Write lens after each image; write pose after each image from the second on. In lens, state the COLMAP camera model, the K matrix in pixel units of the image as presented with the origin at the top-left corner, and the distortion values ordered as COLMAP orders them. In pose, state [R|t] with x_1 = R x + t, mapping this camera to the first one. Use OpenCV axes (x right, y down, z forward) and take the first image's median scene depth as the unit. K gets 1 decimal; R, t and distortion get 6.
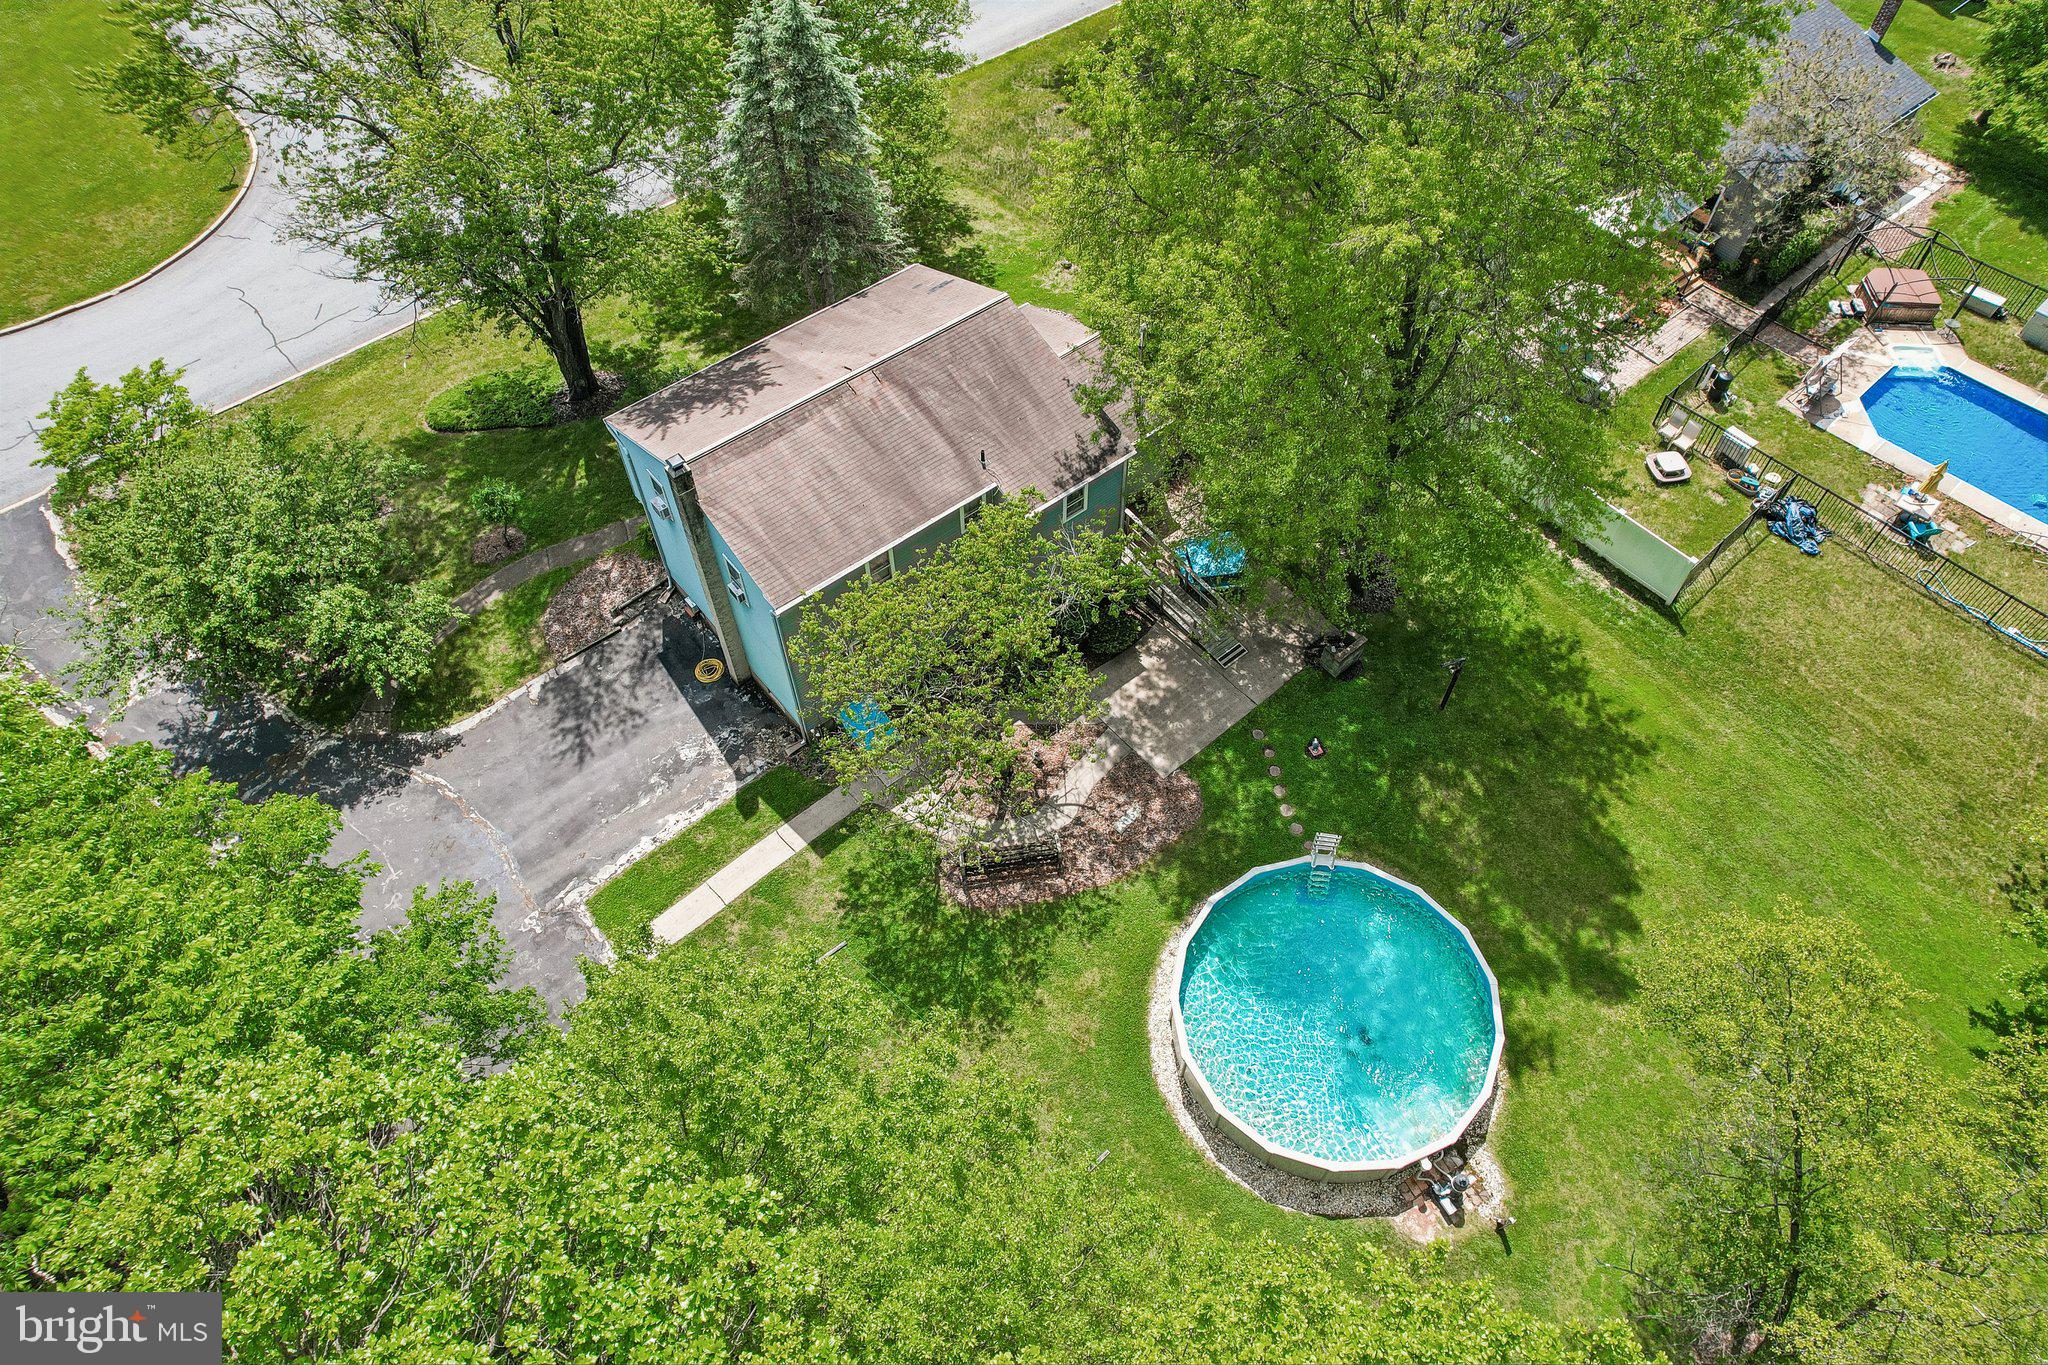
lens RADIAL K [[1315.5, 0, 1029.2], [0, 1315.5, 675.7], [0, 0, 1]] dist [-0.080845, 0.071163]
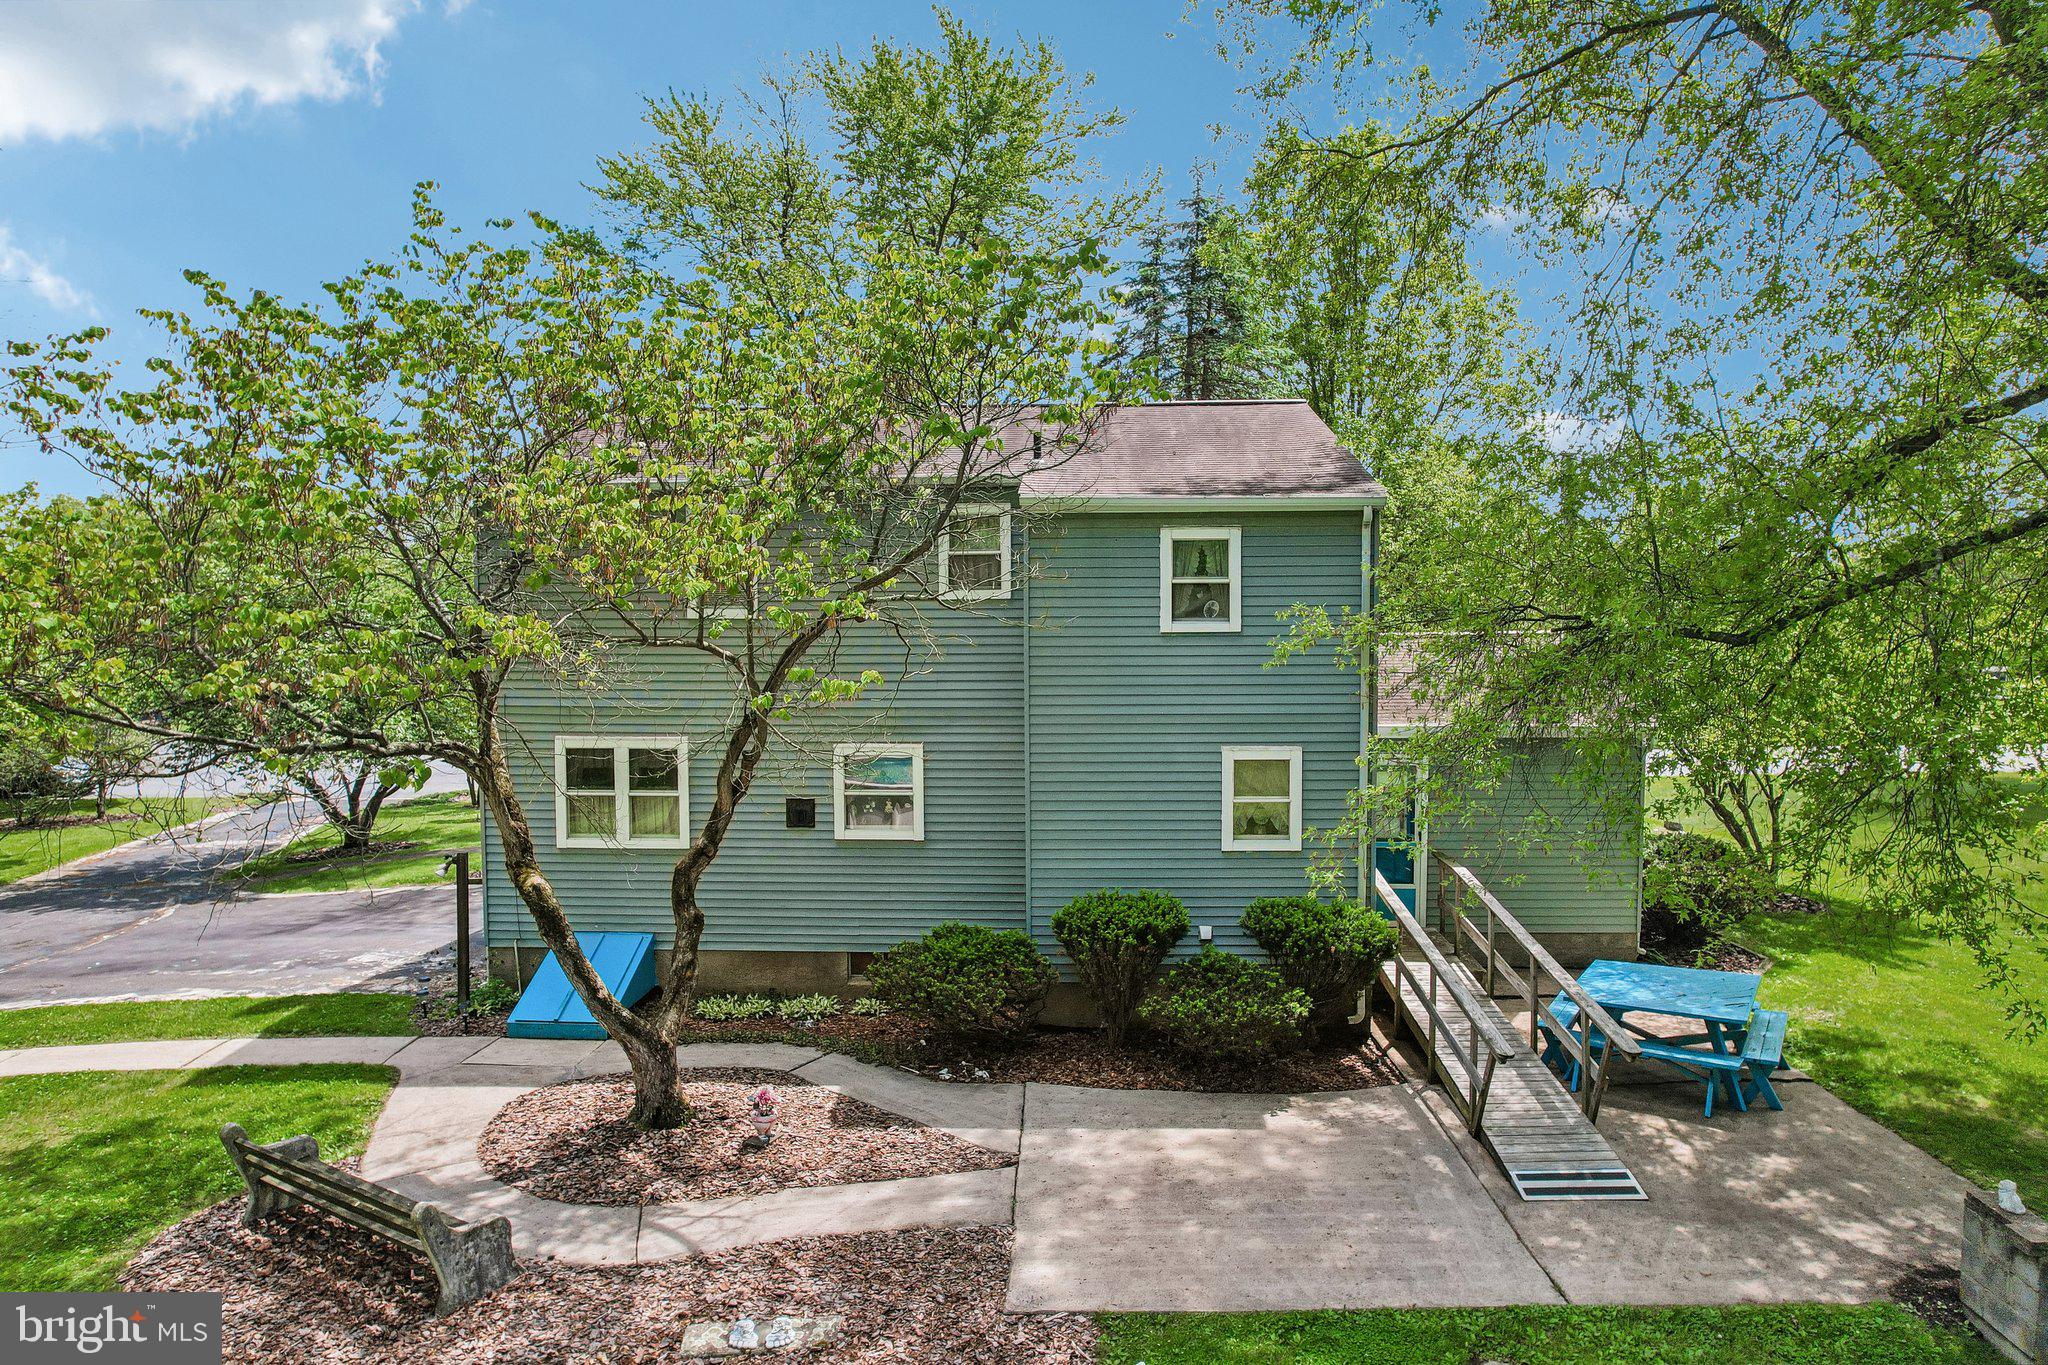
lens RADIAL K [[1315.5, 0, 1029.2], [0, 1315.5, 675.7], [0, 0, 1]] dist [-0.080845, 0.071163]
pose [[0.740592, 0.031304, -0.671225, 0.263304], [-0.539185, 0.623806, -0.565814, 0.137714], [0.401002, 0.780952, 0.478865, 0.799809]]
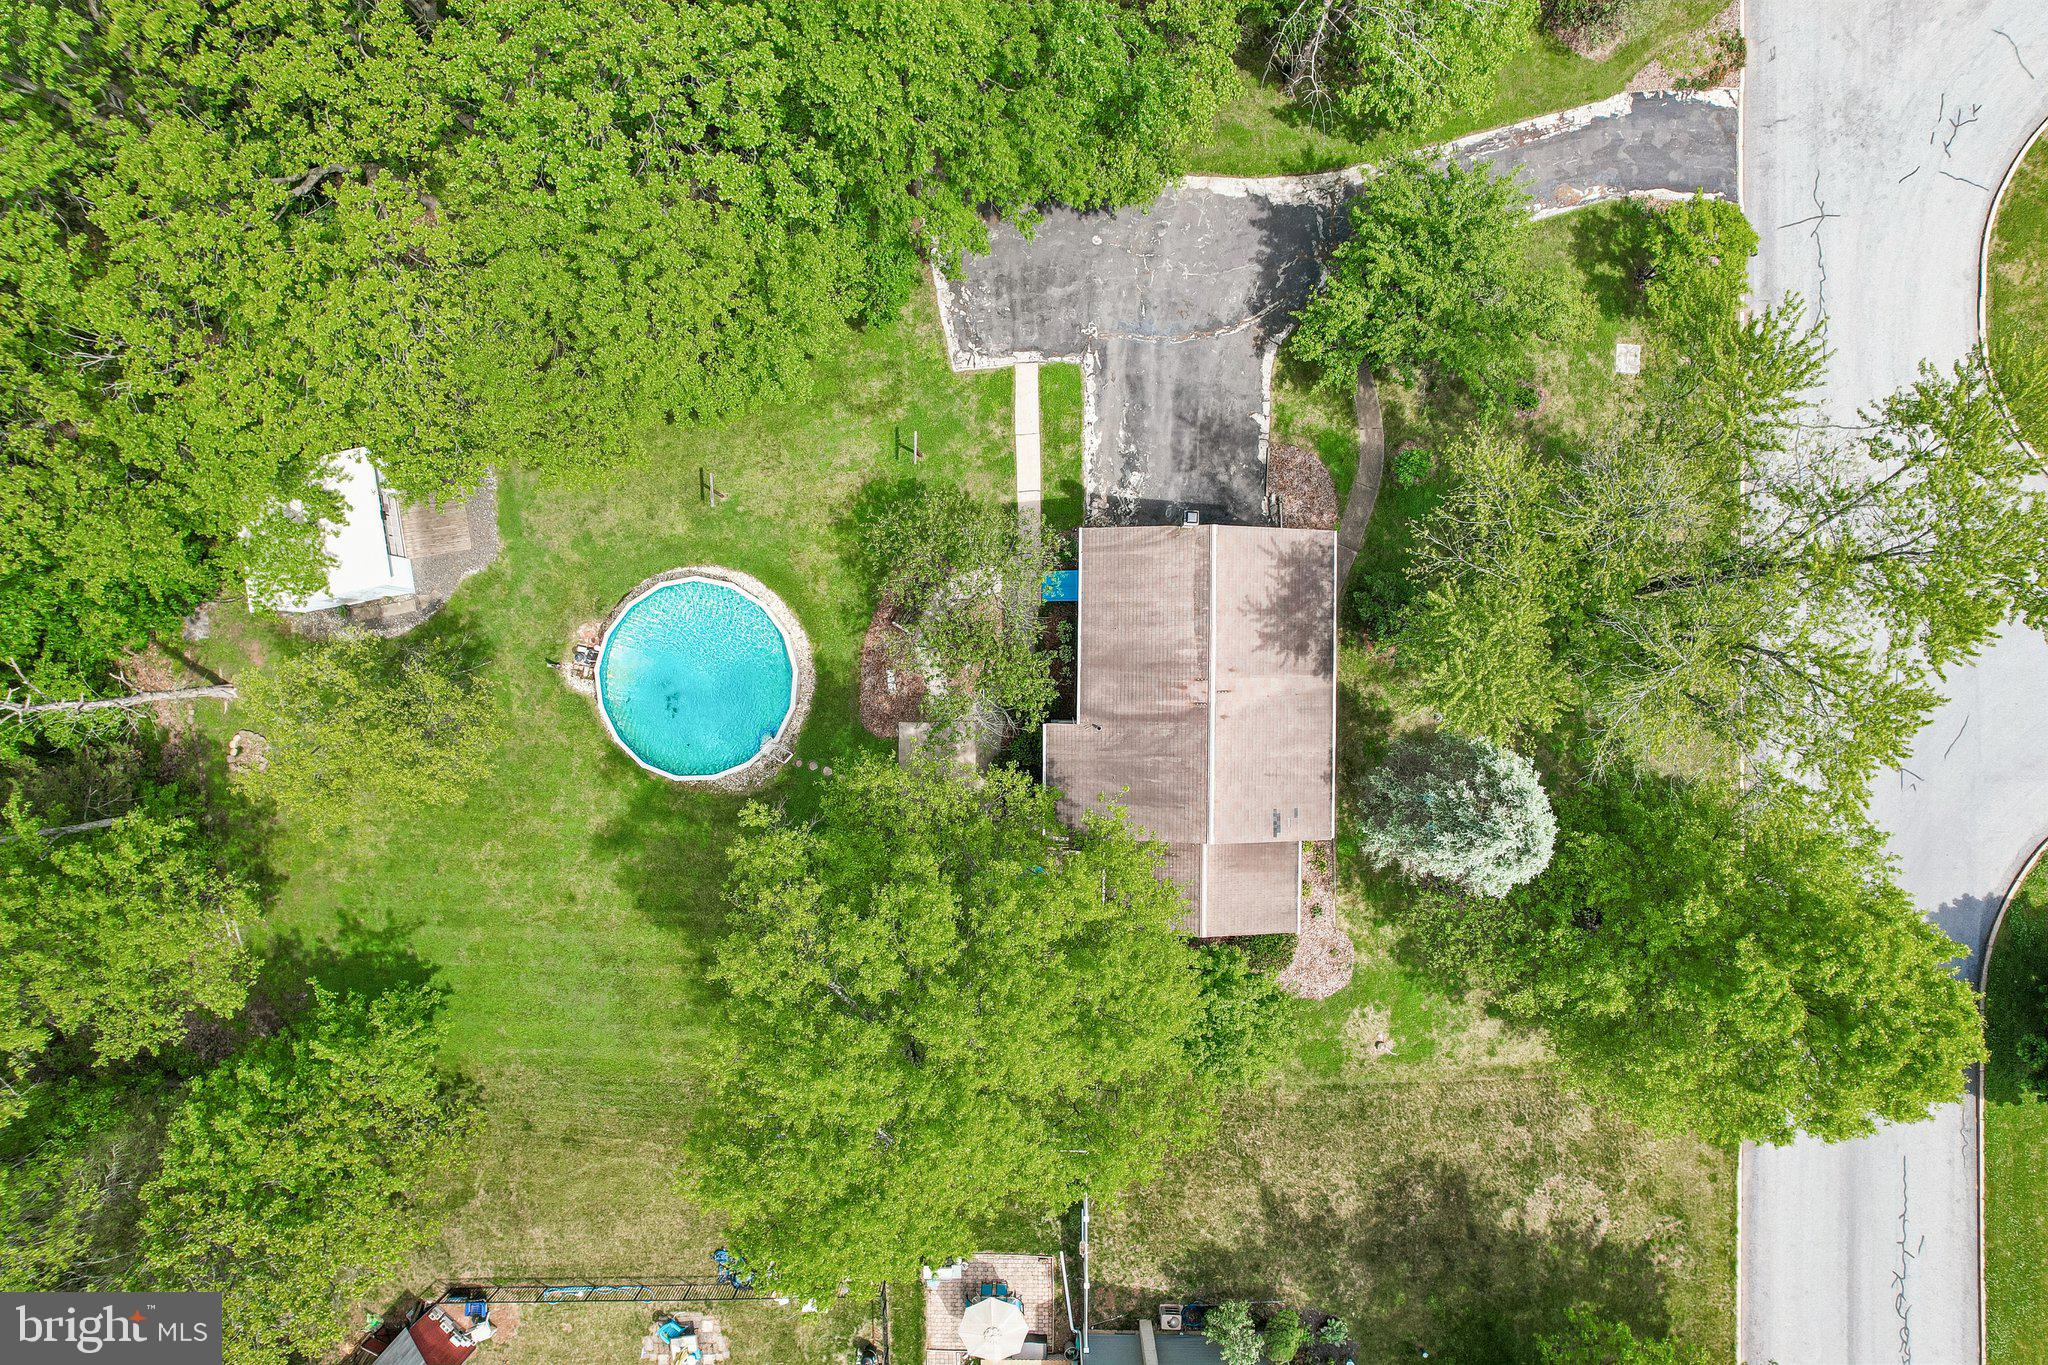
lens RADIAL K [[1315.5, 0, 1029.2], [0, 1315.5, 675.7], [0, 0, 1]] dist [-0.080845, 0.071163]
pose [[-0.638725, 0.769266, 0.016146, -0.050516], [-0.615161, -0.523150, 0.589823, -0.824570], [0.462178, 0.366802, 0.807371, -0.104671]]
